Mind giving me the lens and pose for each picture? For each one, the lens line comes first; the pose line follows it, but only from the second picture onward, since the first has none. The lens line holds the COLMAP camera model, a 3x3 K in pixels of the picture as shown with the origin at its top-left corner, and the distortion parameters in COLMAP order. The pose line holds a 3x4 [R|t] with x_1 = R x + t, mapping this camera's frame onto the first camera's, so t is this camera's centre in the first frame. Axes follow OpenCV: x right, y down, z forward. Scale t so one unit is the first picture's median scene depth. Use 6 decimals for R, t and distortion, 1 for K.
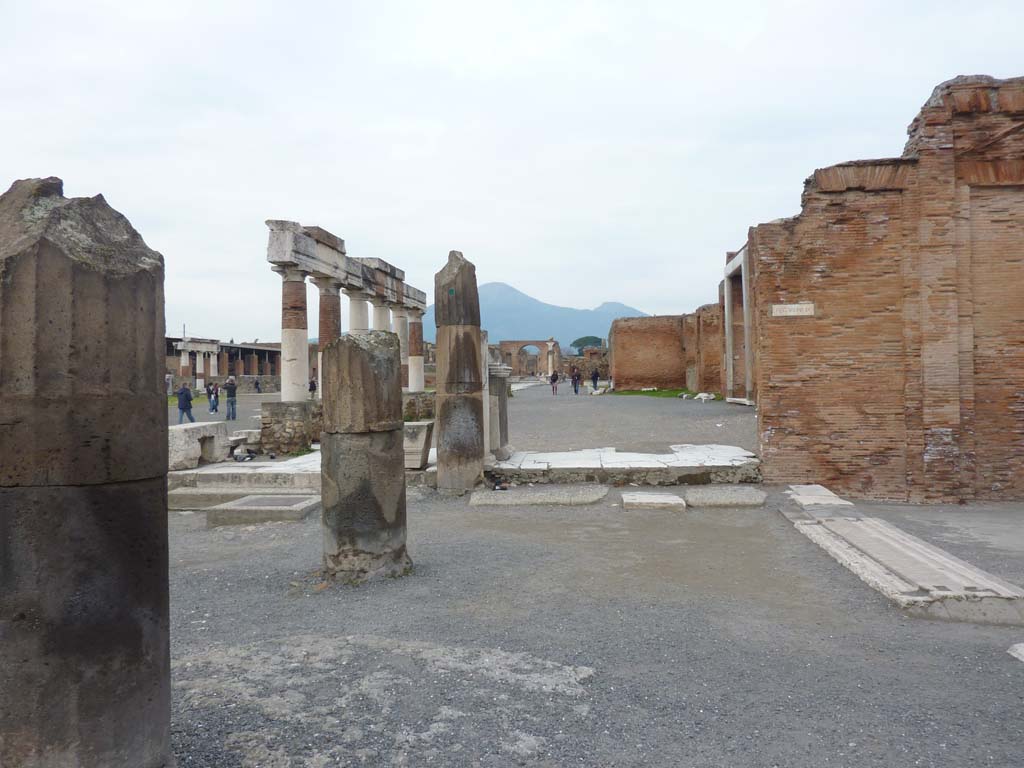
lens RADIAL K [[775.6, 0, 517.4], [0, 775.6, 378.6], [0, 0, 1]] dist [-0.041761, 0.002130]
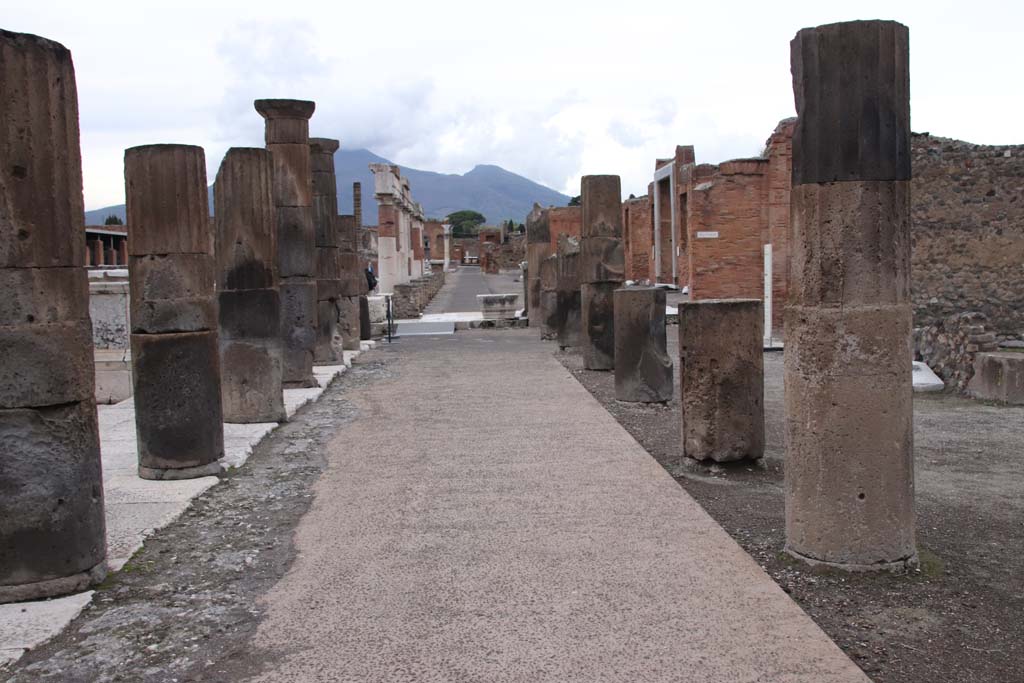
lens RADIAL K [[1001.0, 0, 517.4], [0, 1001.0, 340.3], [0, 0, 1]] dist [0.004668, 0.008313]
pose [[0.988760, -0.014886, 0.148767, -0.334503], [0.003716, 0.997170, 0.075082, -0.009246], [-0.149464, -0.073686, 0.986018, -0.968665]]
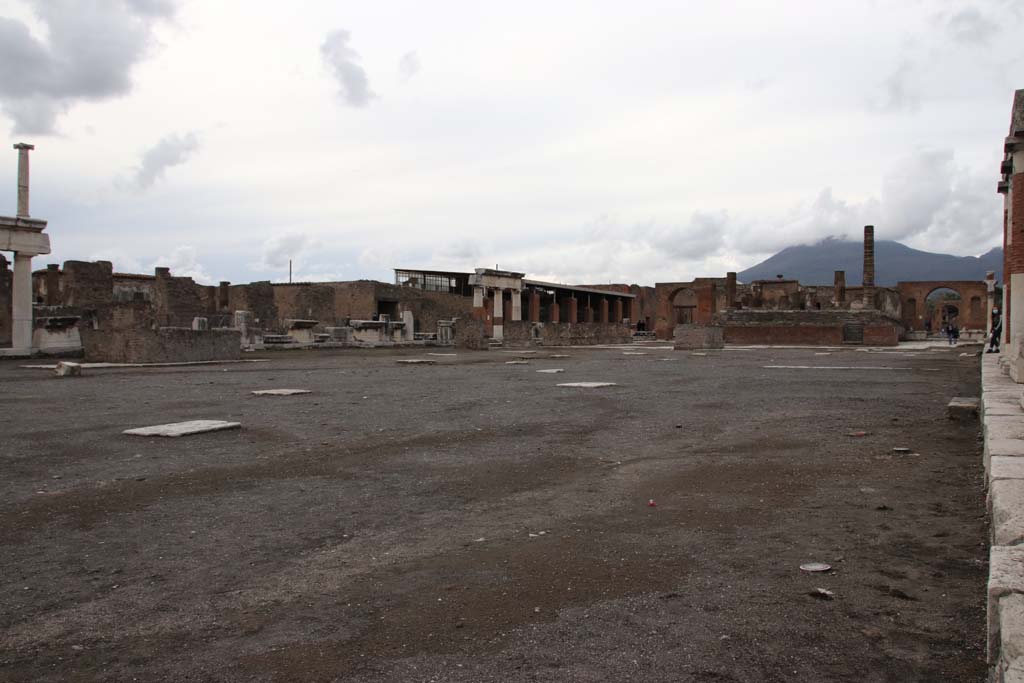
lens RADIAL K [[876.3, 0, 512.0], [0, 876.3, 341.5], [0, 0, 1]] dist [-0.056696, -0.000910]
pose [[0.917583, 0.017680, -0.397152, -0.276398], [-0.014588, 0.999835, 0.010805, 0.031403], [0.397278, -0.004121, 0.917689, 1.006252]]
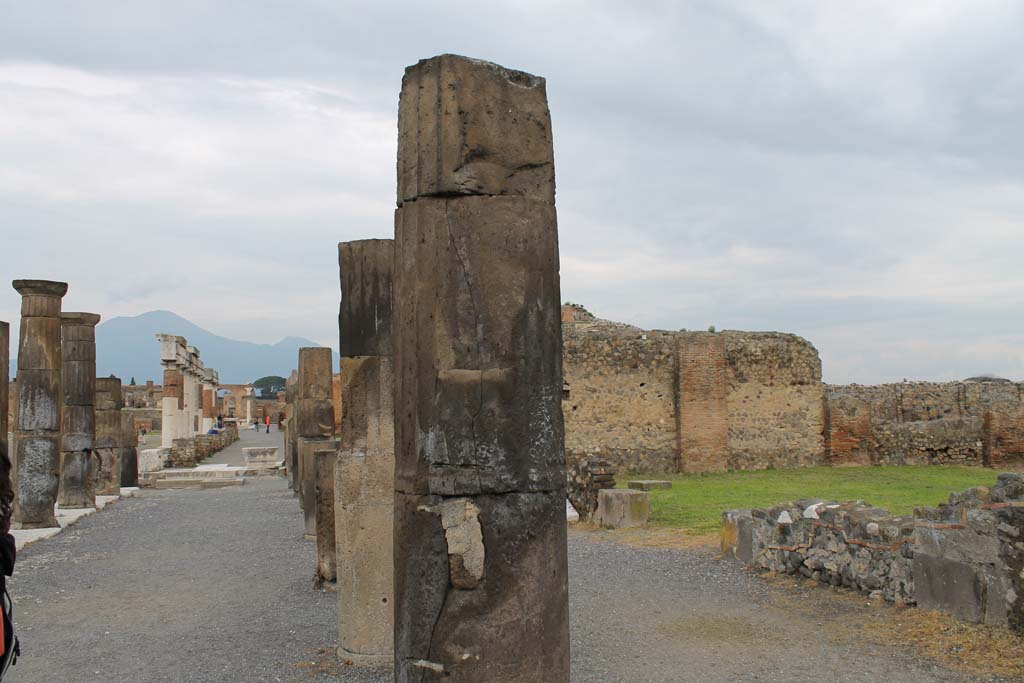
lens RADIAL K [[852.2, 0, 512.0], [0, 852.2, 341.5], [0, 0, 1]] dist [-0.177721, 0.163666]
pose [[0.930902, 0.028069, 0.364189, -0.260942], [0.006955, 0.995500, -0.094504, -0.007662], [-0.365203, 0.090507, 0.926518, -1.014631]]
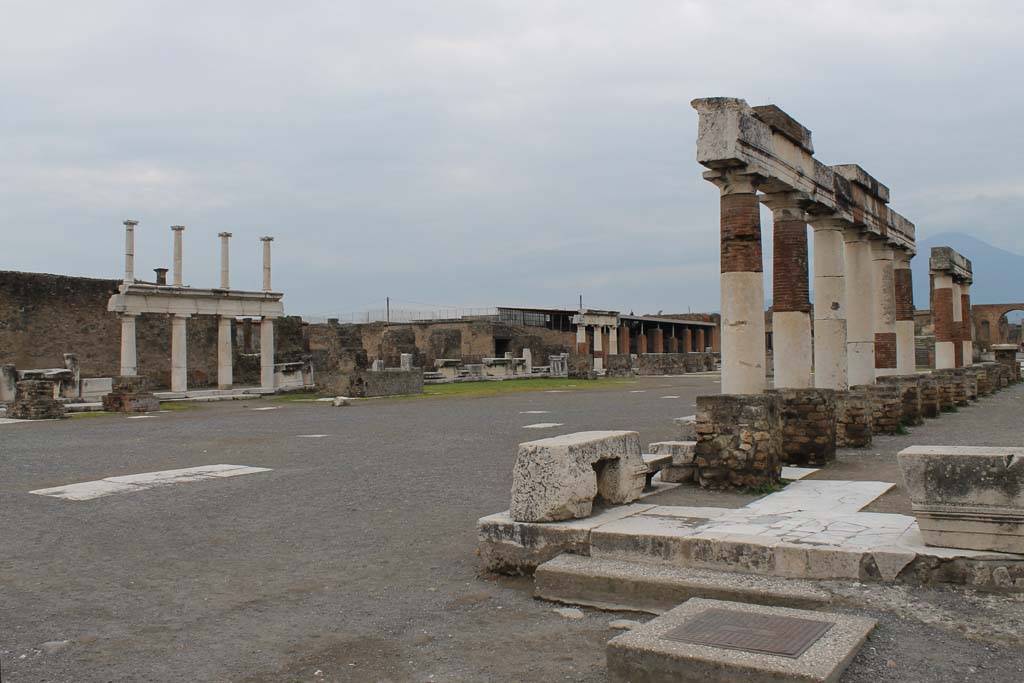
lens RADIAL K [[915.0, 0, 512.0], [0, 915.0, 341.5], [0, 0, 1]] dist [-0.115783, 0.006112]
pose [[0.884532, -0.014596, -0.466251, -0.118368], [0.006799, 0.999808, -0.018401, 0.001561], [0.466430, 0.013106, 0.884461, 0.292193]]
